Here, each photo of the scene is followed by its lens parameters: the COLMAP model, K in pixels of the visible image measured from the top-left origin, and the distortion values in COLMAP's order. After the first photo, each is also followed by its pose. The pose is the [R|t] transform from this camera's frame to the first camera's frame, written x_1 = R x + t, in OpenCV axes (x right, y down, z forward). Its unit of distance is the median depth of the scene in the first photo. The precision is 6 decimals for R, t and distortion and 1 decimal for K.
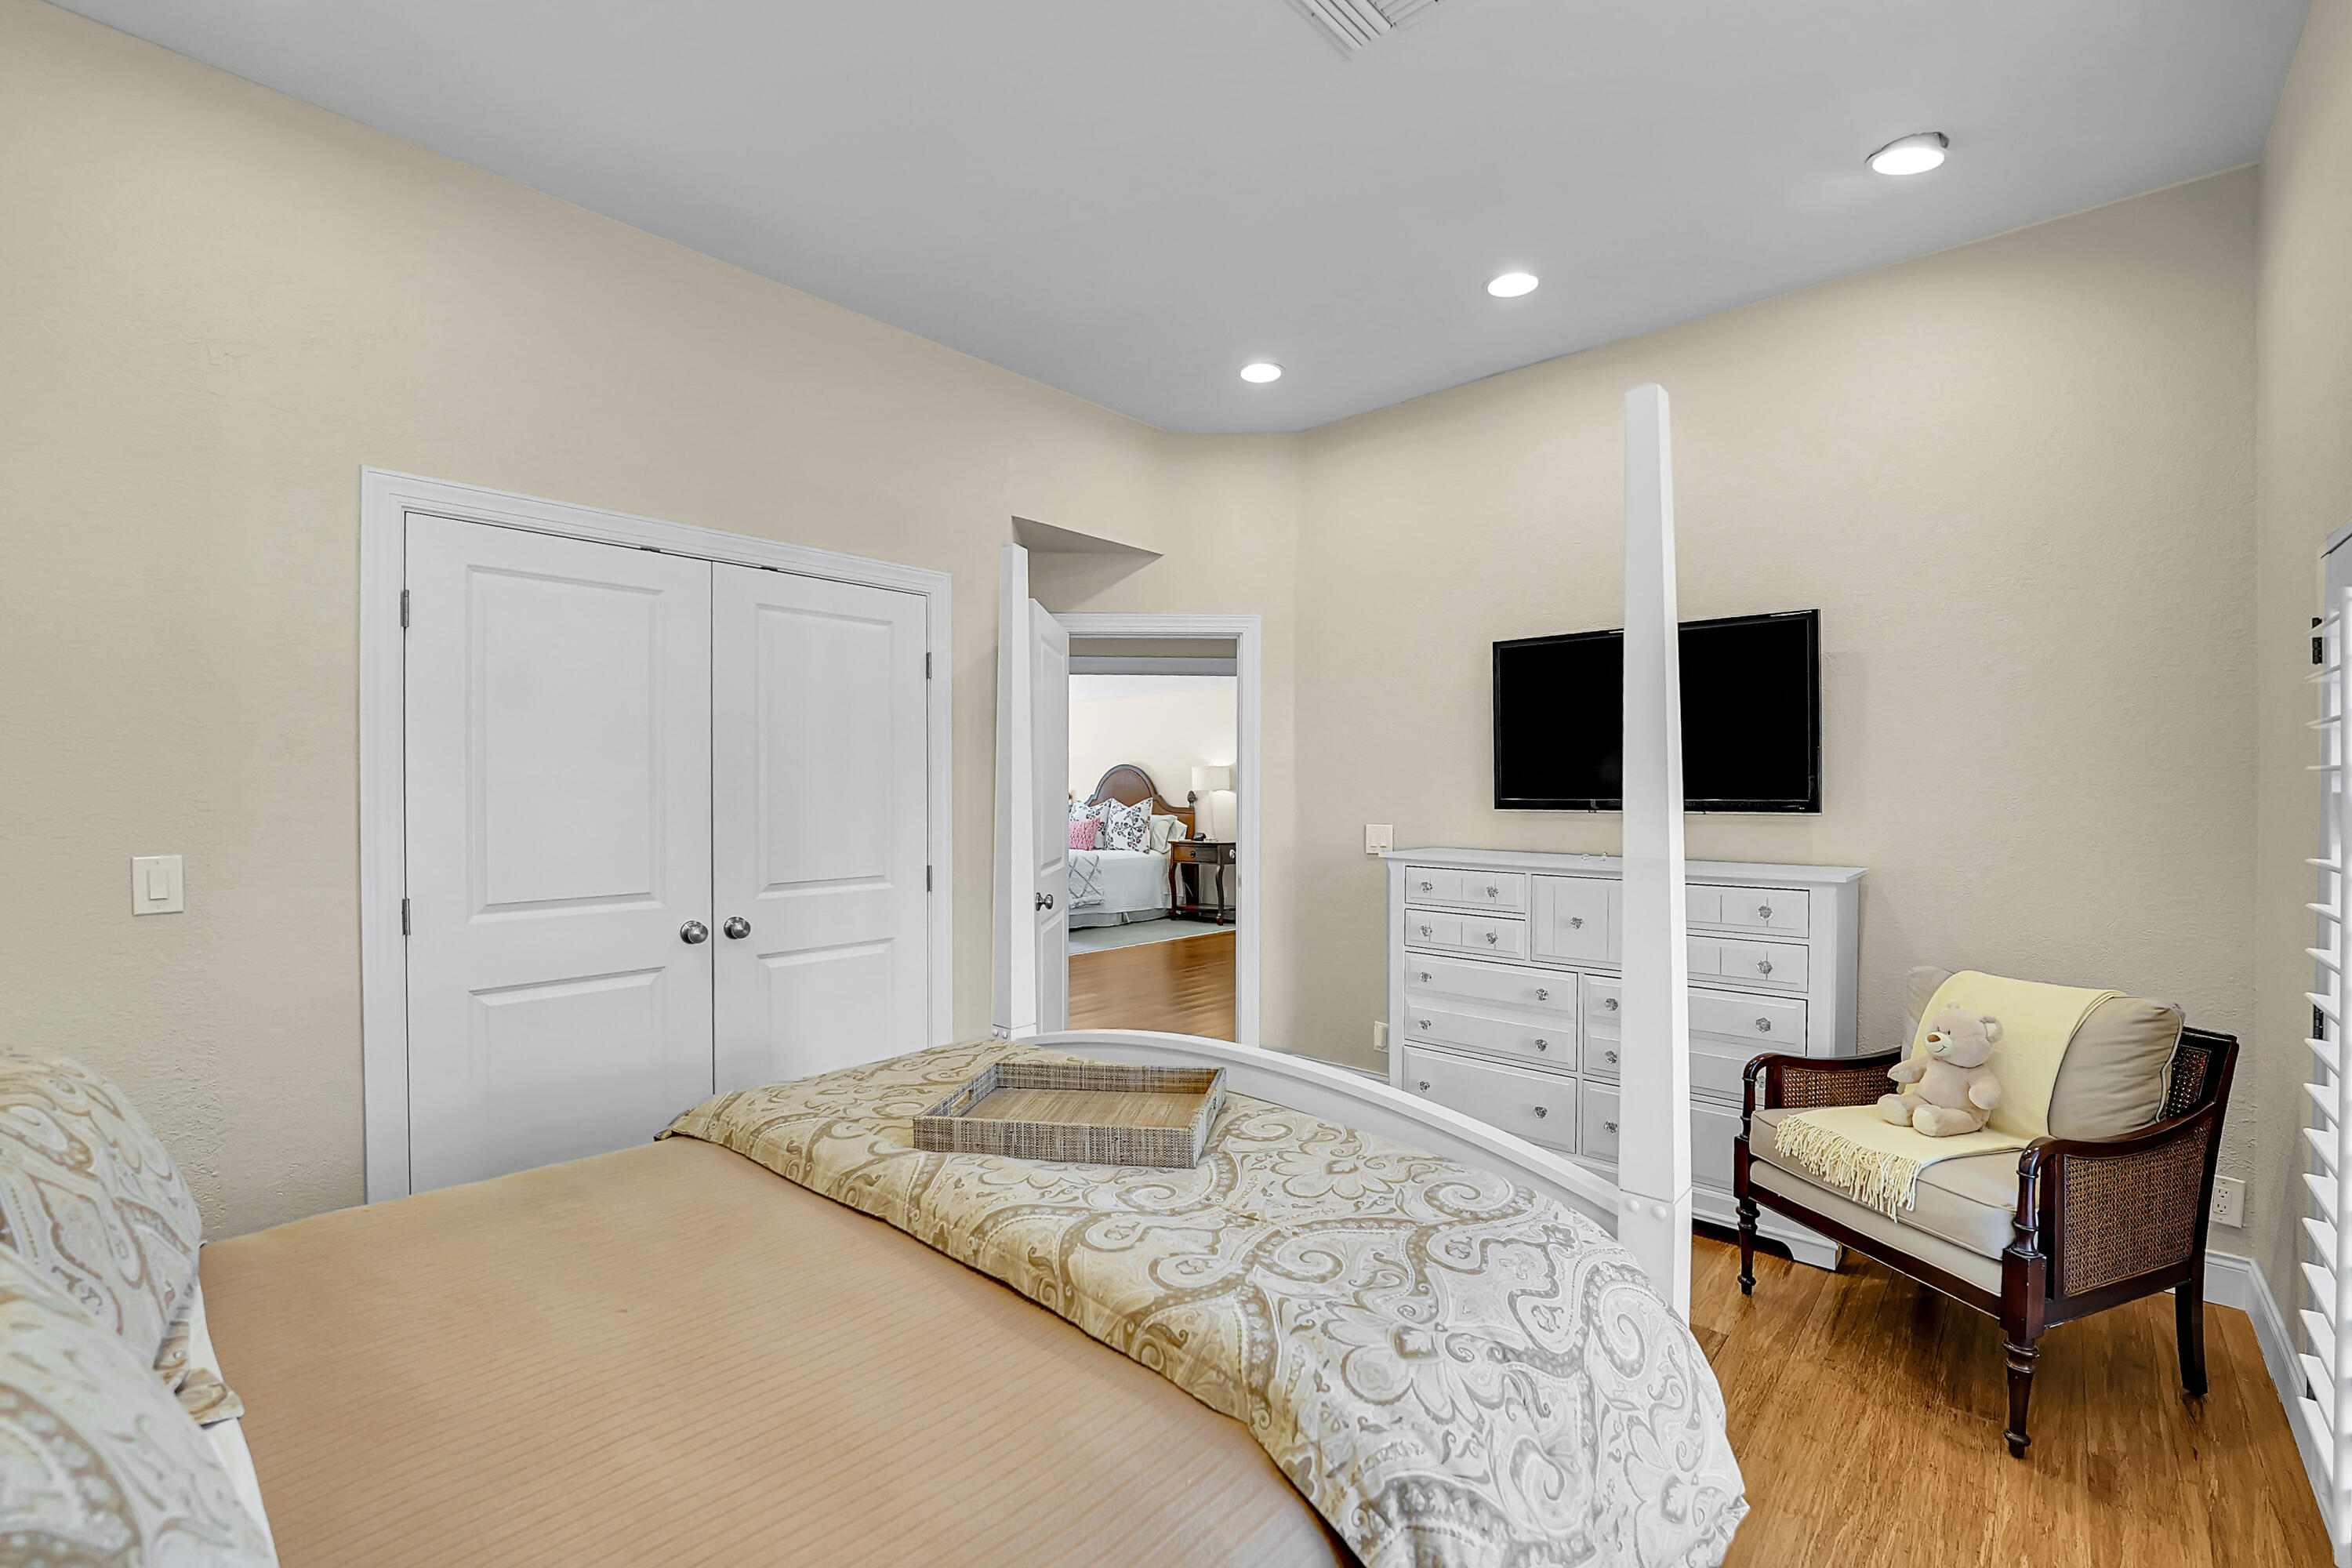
lens RADIAL K [[958.4, 0, 1188.9], [0, 958.4, 792.6], [0, 0, 1]] dist [-0.022343, 0.000876]
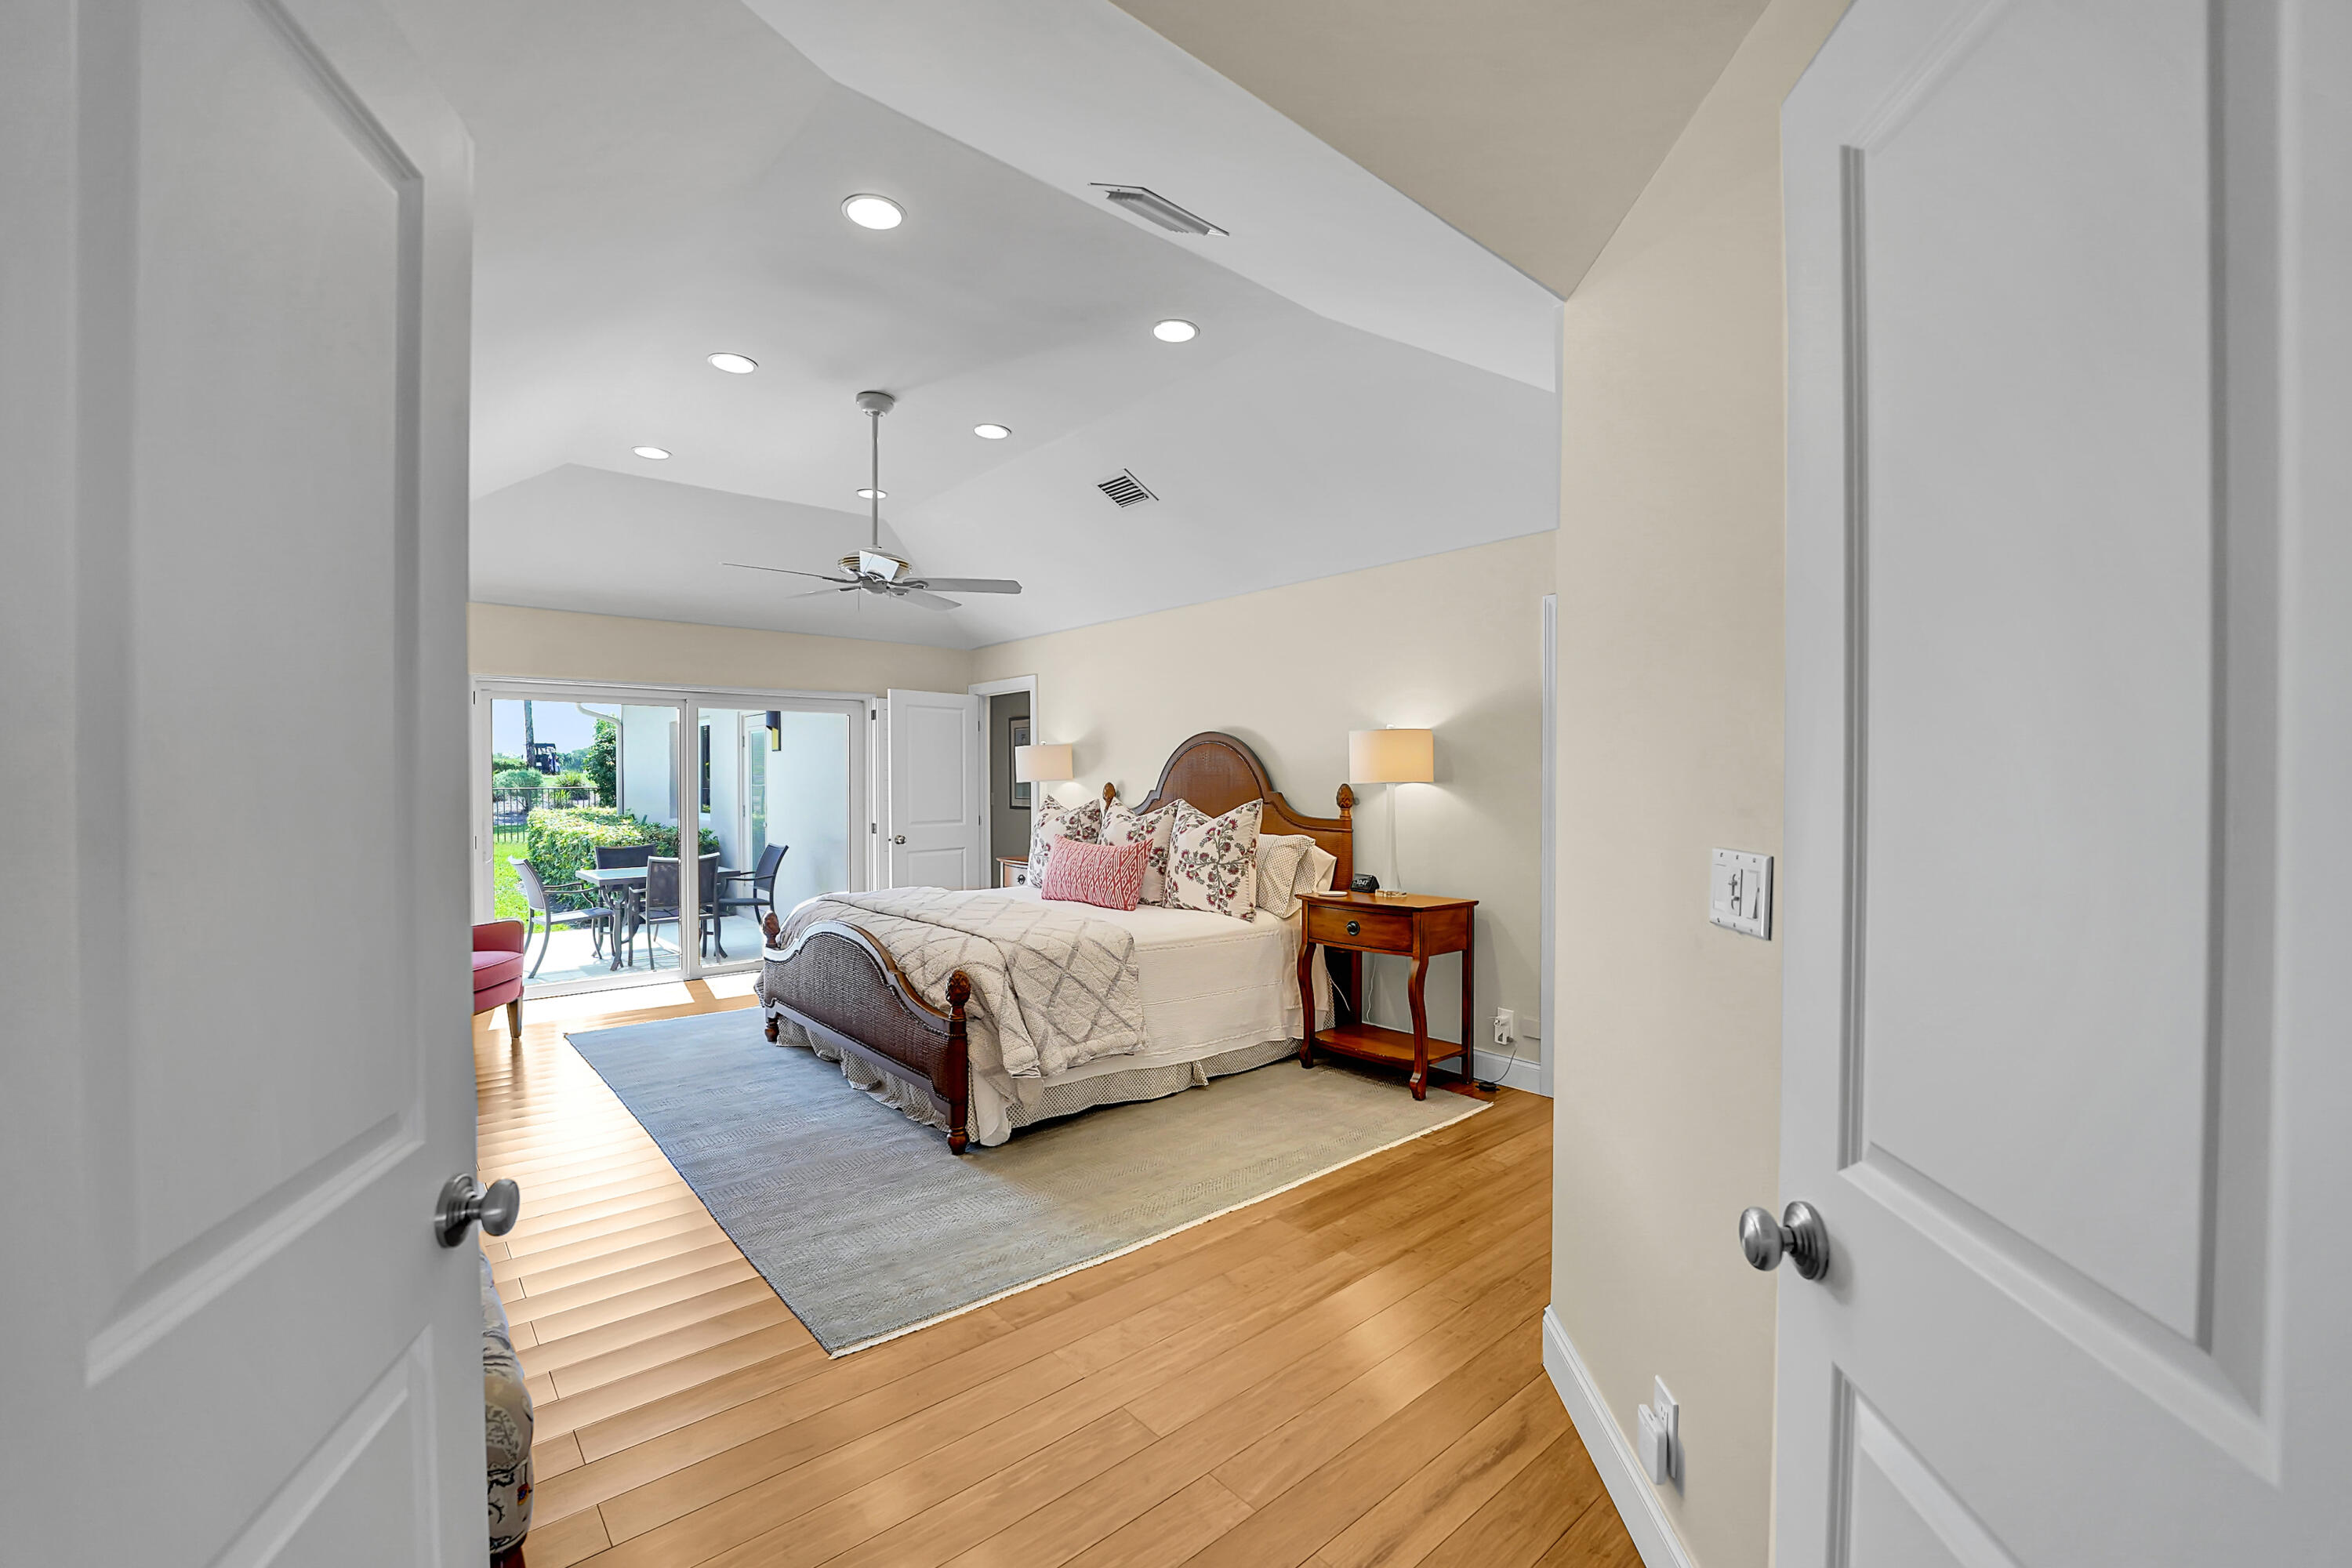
lens RADIAL K [[958.4, 0, 1188.9], [0, 958.4, 792.6], [0, 0, 1]] dist [-0.022343, 0.000876]
pose [[0.991386, -0.001147, -0.130965, -0.012191], [0.002330, 0.999958, 0.008884, -0.001866], [0.130949, -0.009113, 0.991347, 0.536285]]
